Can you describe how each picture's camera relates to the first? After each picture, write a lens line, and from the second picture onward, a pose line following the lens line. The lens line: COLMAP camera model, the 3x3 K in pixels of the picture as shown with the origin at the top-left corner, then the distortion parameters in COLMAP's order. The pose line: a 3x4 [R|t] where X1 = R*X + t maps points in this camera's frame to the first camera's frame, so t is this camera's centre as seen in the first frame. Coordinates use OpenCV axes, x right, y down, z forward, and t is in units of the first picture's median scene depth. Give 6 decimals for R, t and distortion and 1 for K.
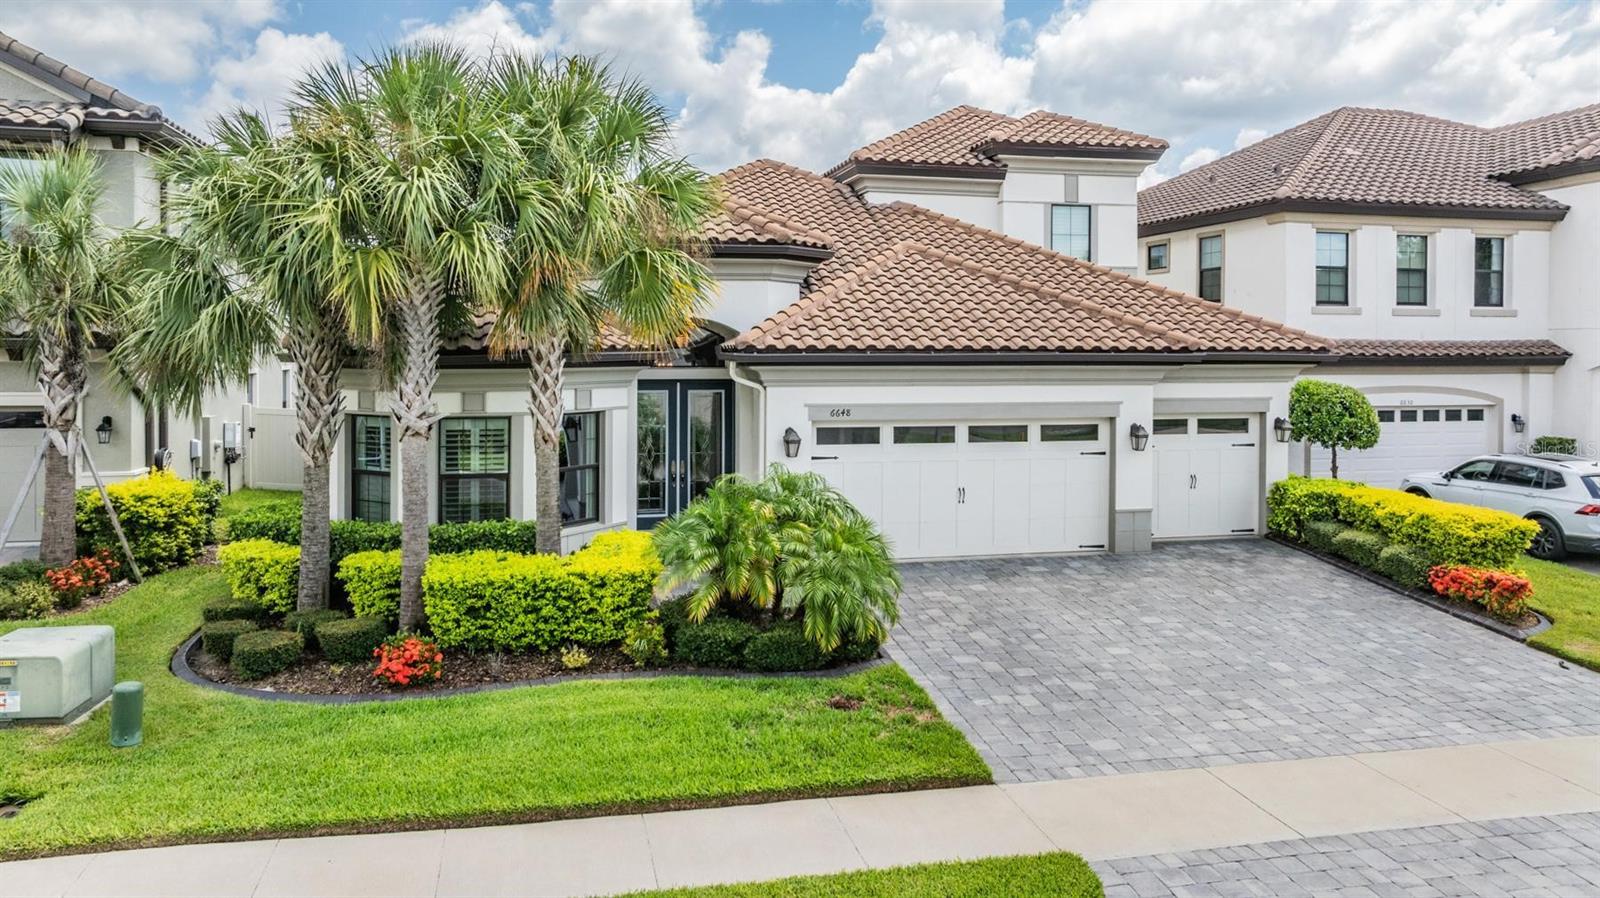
lens RADIAL K [[1154.9, 0, 807.0], [0, 1154.9, 348.9], [0, 0, 1]] dist [-0.008366, -0.006537]
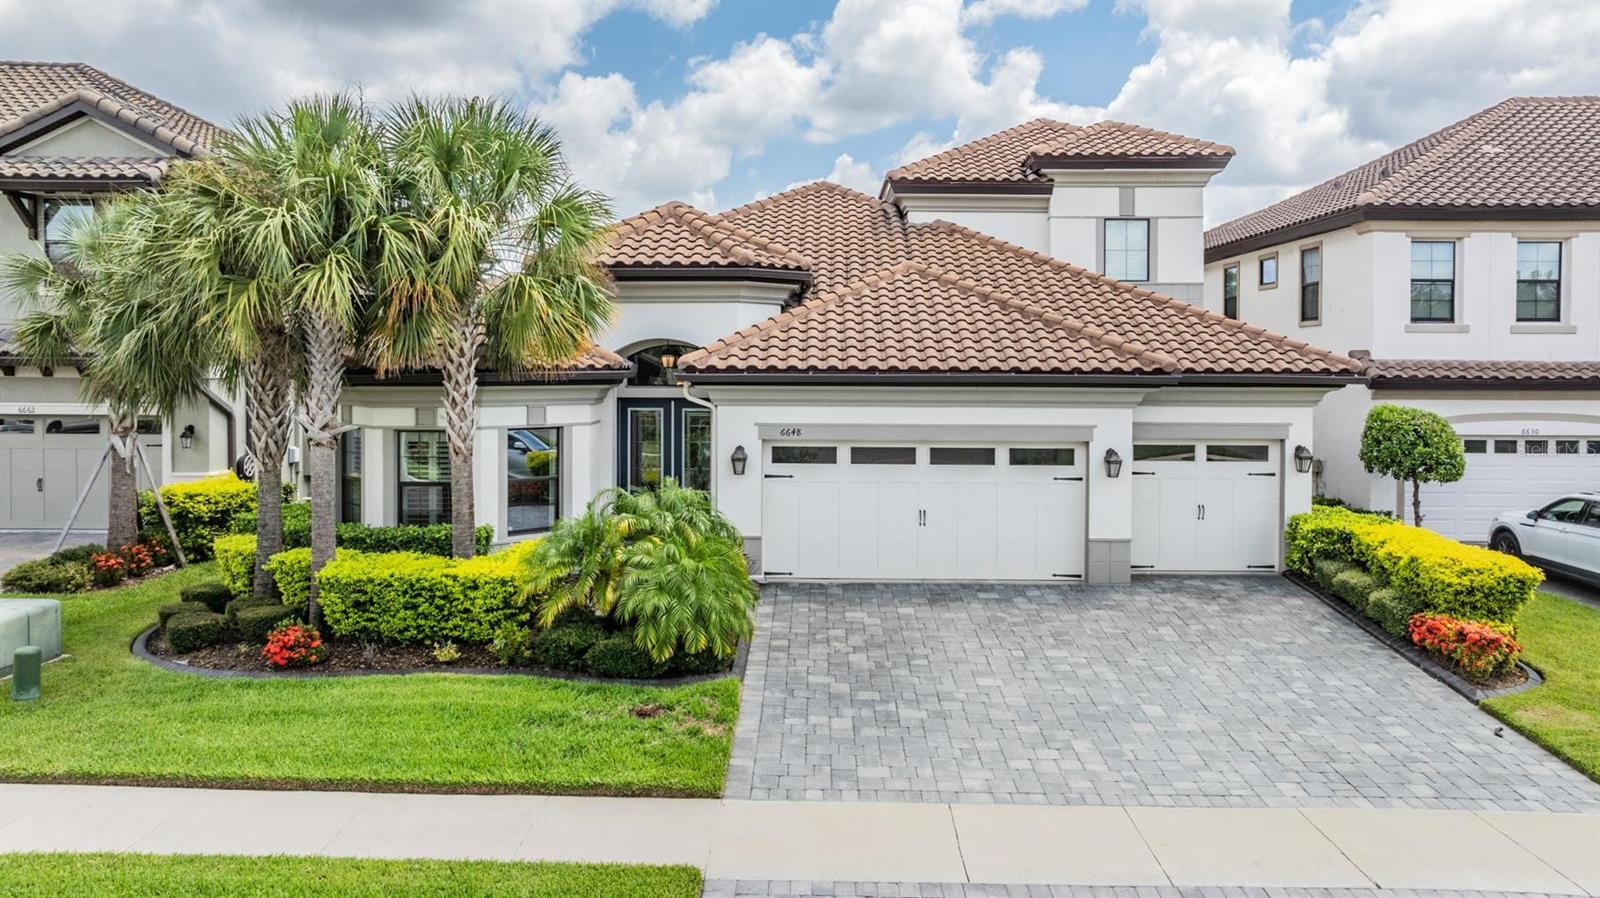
lens RADIAL K [[1146.8, 0, 800.3], [0, 1146.8, 378.9], [0, 0, 1]] dist [-0.016261, 0.000507]
pose [[0.970779, 0.004422, -0.239935, 0.295198], [-0.002508, 0.999963, 0.008282, 0.000210], [0.239962, -0.007438, 0.970754, 0.027636]]
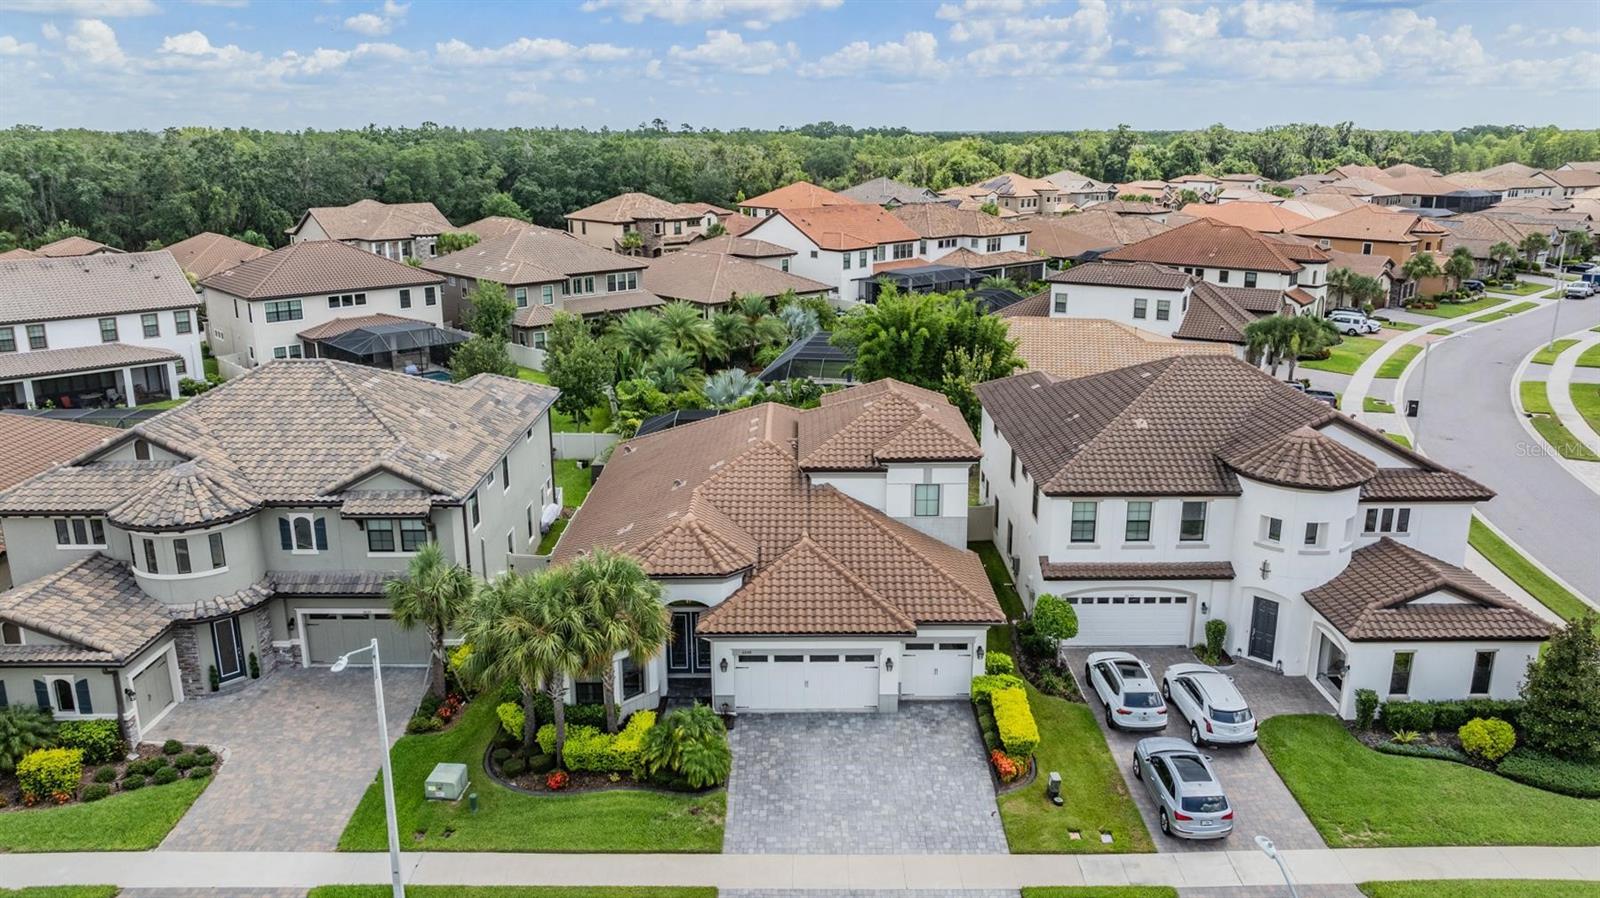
lens RADIAL K [[1134.0, 0, 800.0], [0, 1134.0, 449.0], [0, 0, 1]] dist [-0.026143, 0.007915]
pose [[0.974764, 0.052881, -0.216884, 0.627224], [0.005301, 0.965781, 0.259304, -0.959566], [0.223174, -0.253910, 0.941128, -1.022867]]
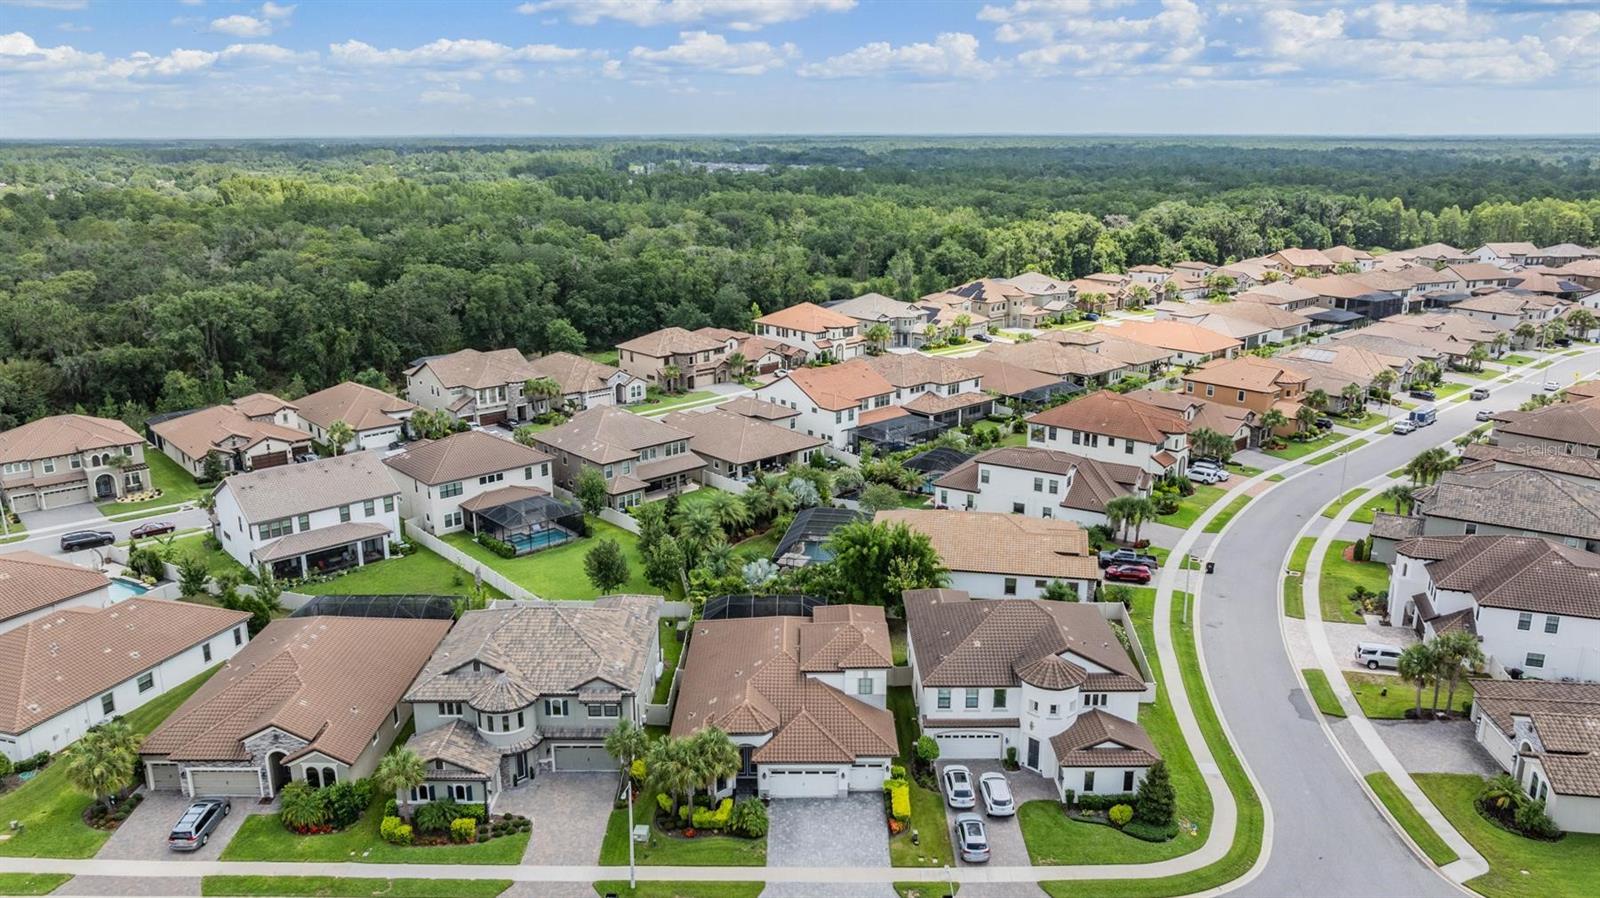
lens RADIAL K [[1121.4, 0, 800.0], [0, 1121.4, 449.0], [0, 0, 1]] dist [-0.017300, -0.004473]
pose [[0.973494, 0.053707, -0.222316, 1.147706], [0.005103, 0.966696, 0.255876, -2.545238], [0.228654, -0.250228, 0.940799, -3.162090]]
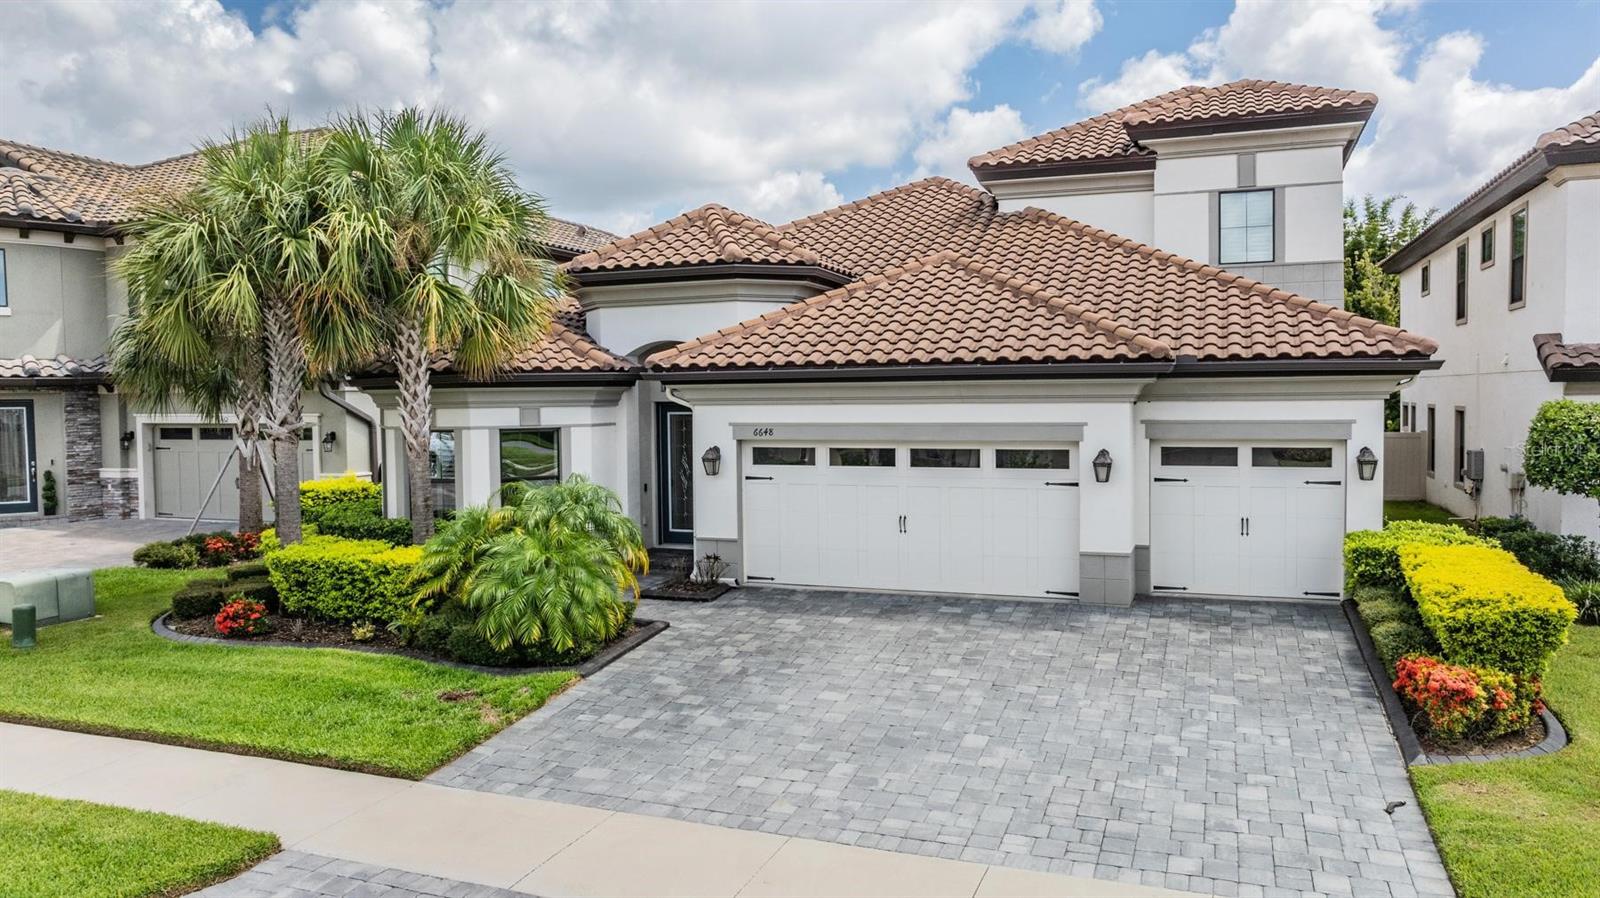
lens RADIAL K [[1121.4, 0, 800.0], [0, 1121.4, 449.0], [0, 0, 1]] dist [-0.017300, -0.004473]
pose [[0.833854, 0.014089, -0.551805, 0.613879], [0.011978, 0.998977, 0.043607, 0.030337], [0.551855, -0.042972, 0.832832, 0.240536]]
